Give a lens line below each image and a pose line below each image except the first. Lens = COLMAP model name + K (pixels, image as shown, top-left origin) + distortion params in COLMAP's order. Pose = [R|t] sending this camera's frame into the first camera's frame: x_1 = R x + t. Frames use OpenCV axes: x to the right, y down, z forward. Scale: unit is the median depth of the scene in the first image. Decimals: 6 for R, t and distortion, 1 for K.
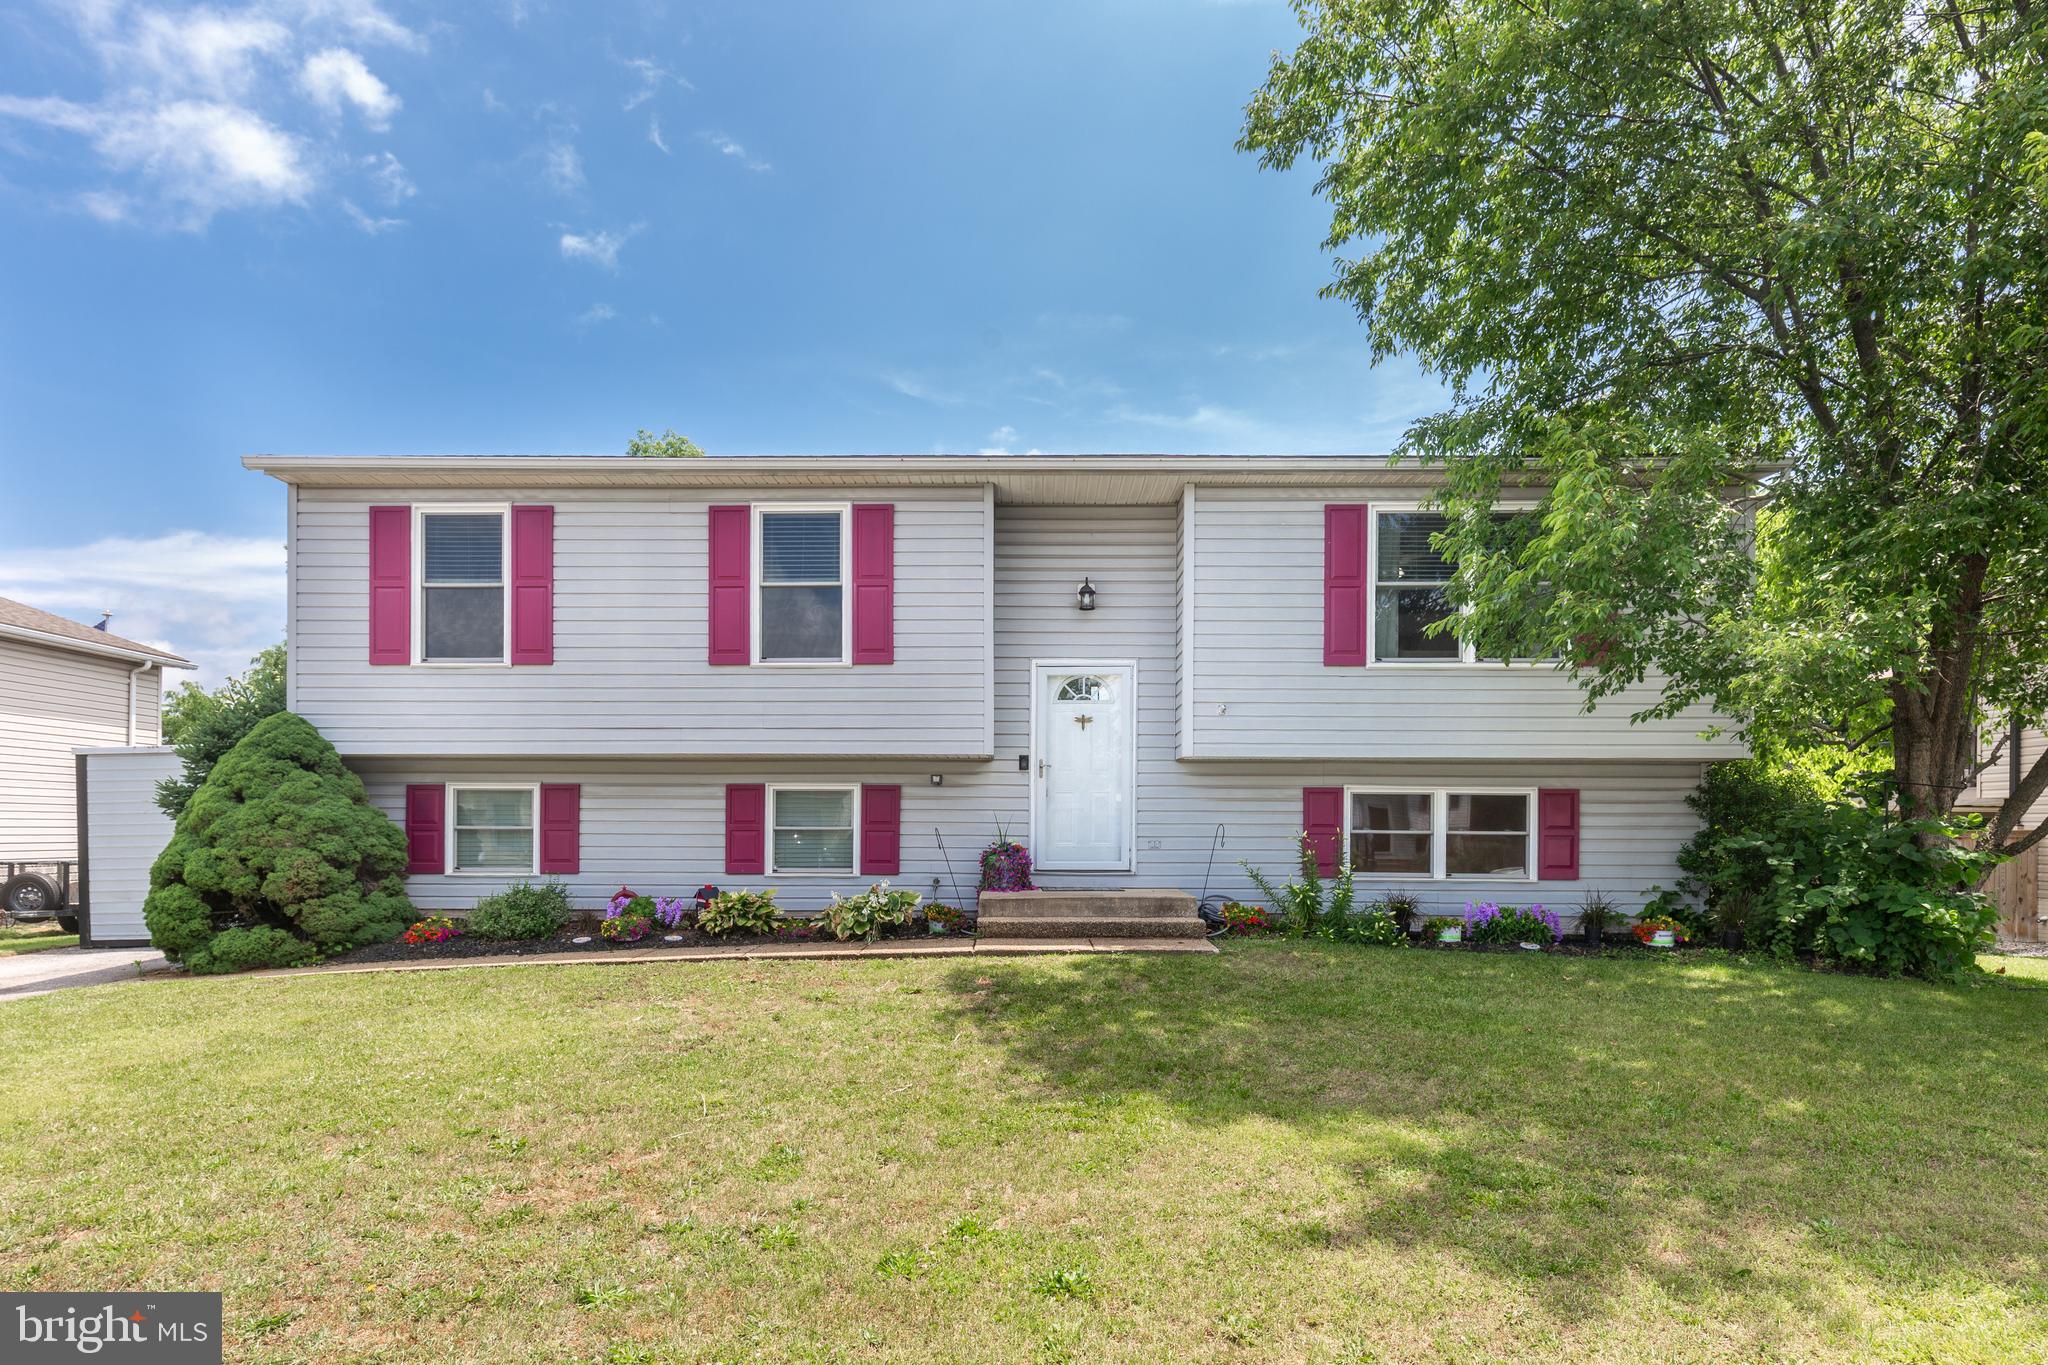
lens RADIAL K [[925.6, 0, 1036.6], [0, 925.6, 819.1], [0, 0, 1]] dist [0.004888, -0.001700]
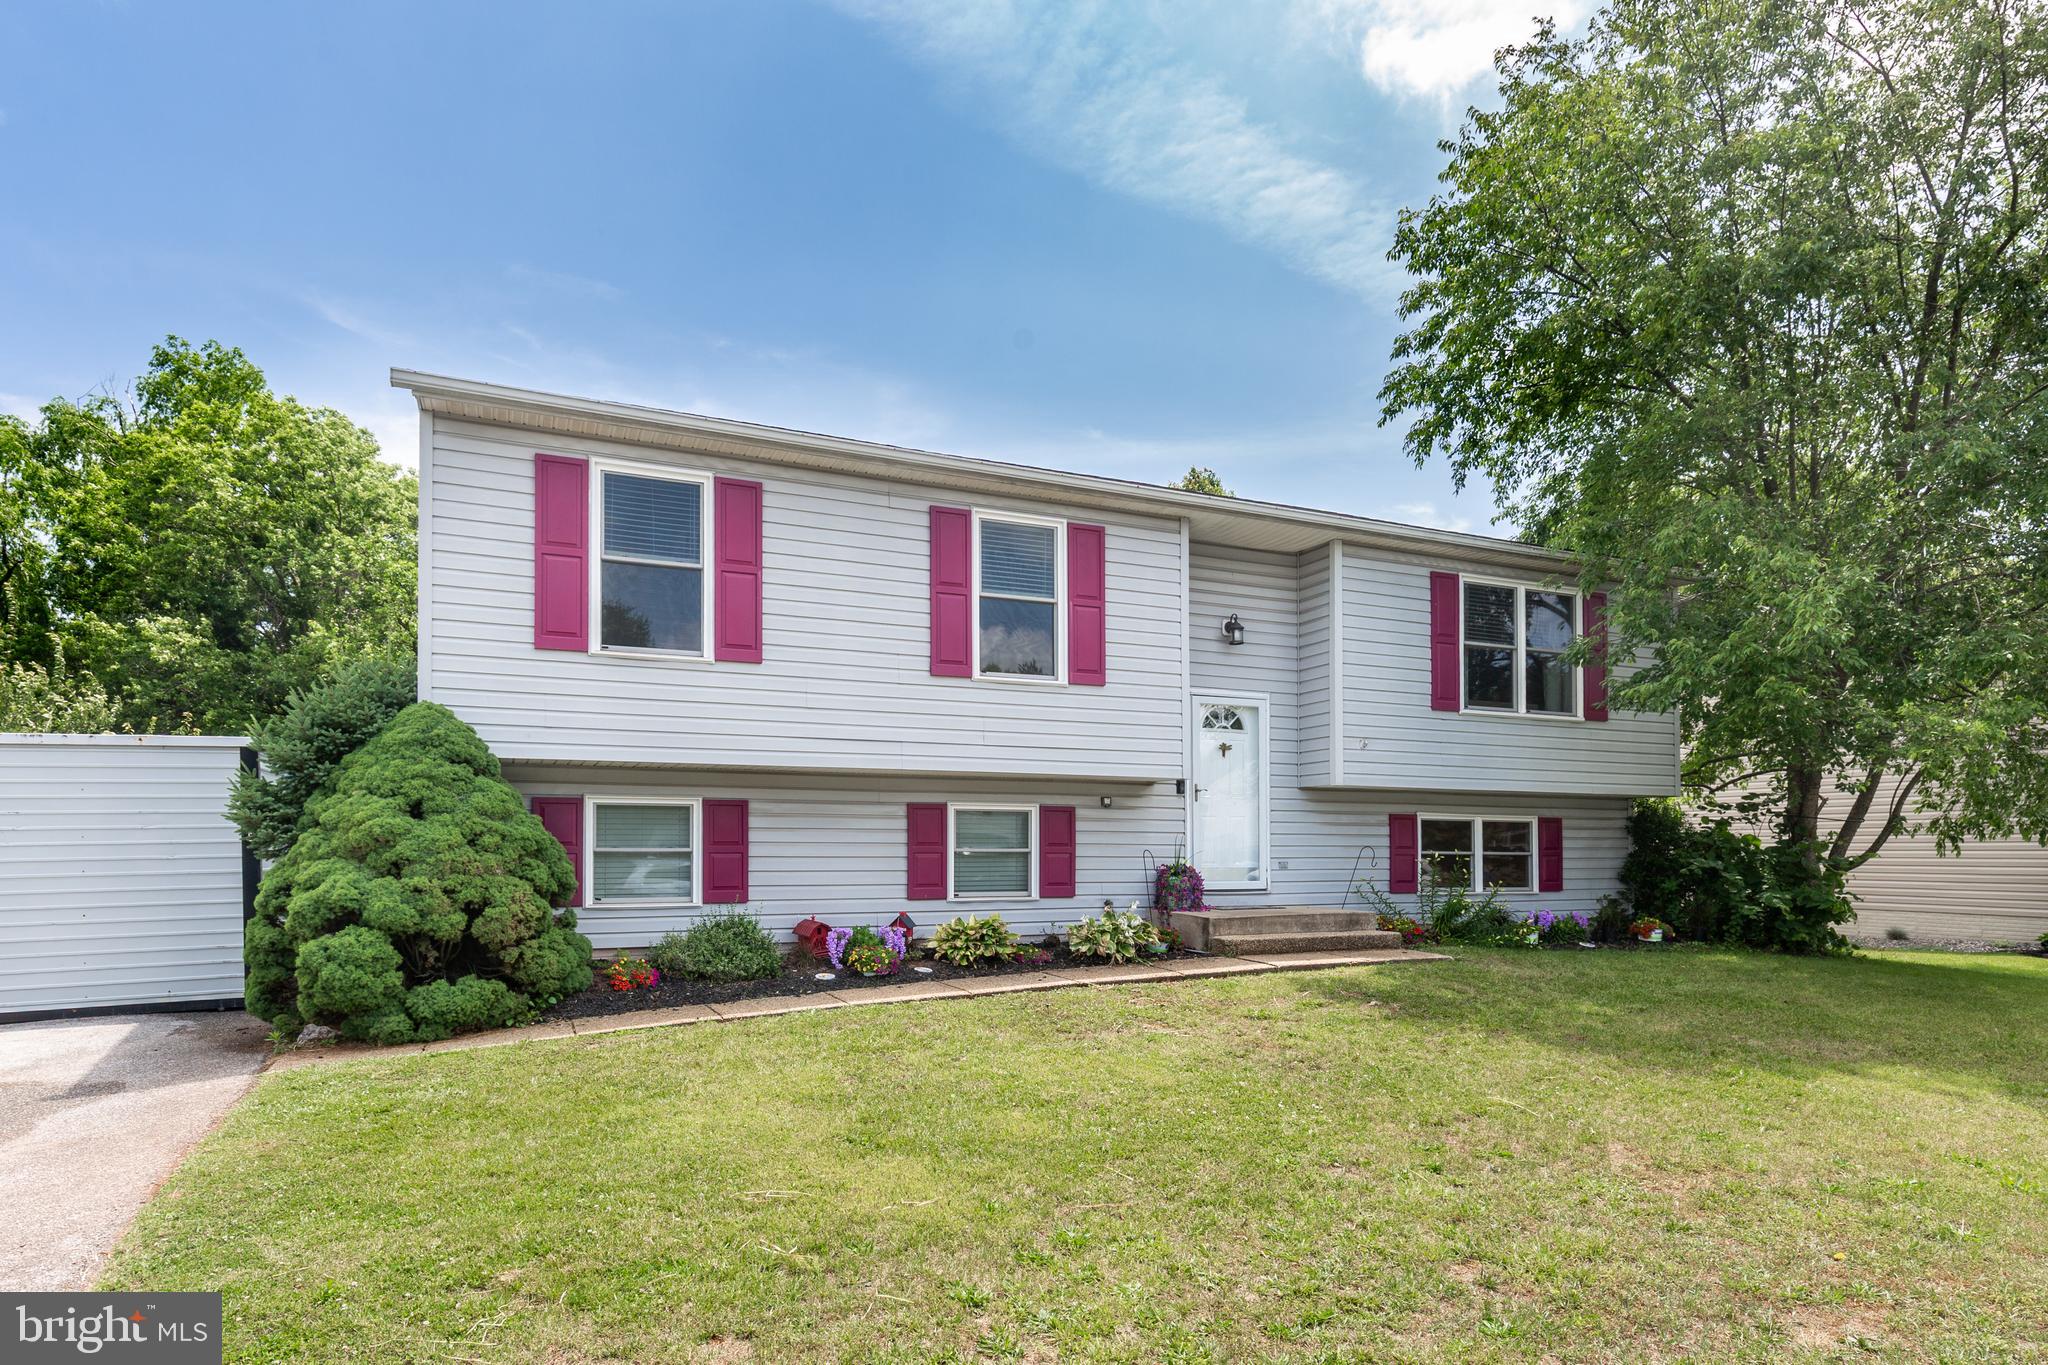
lens RADIAL K [[1015.4, 0, 1004.1], [0, 1015.4, 825.8], [0, 0, 1]] dist [-0.003182, -0.001041]
pose [[0.924666, 0.008220, 0.380690, -0.665523], [-0.005285, 0.999948, -0.008756, -0.006488], [-0.380742, 0.006085, 0.924661, 0.028050]]
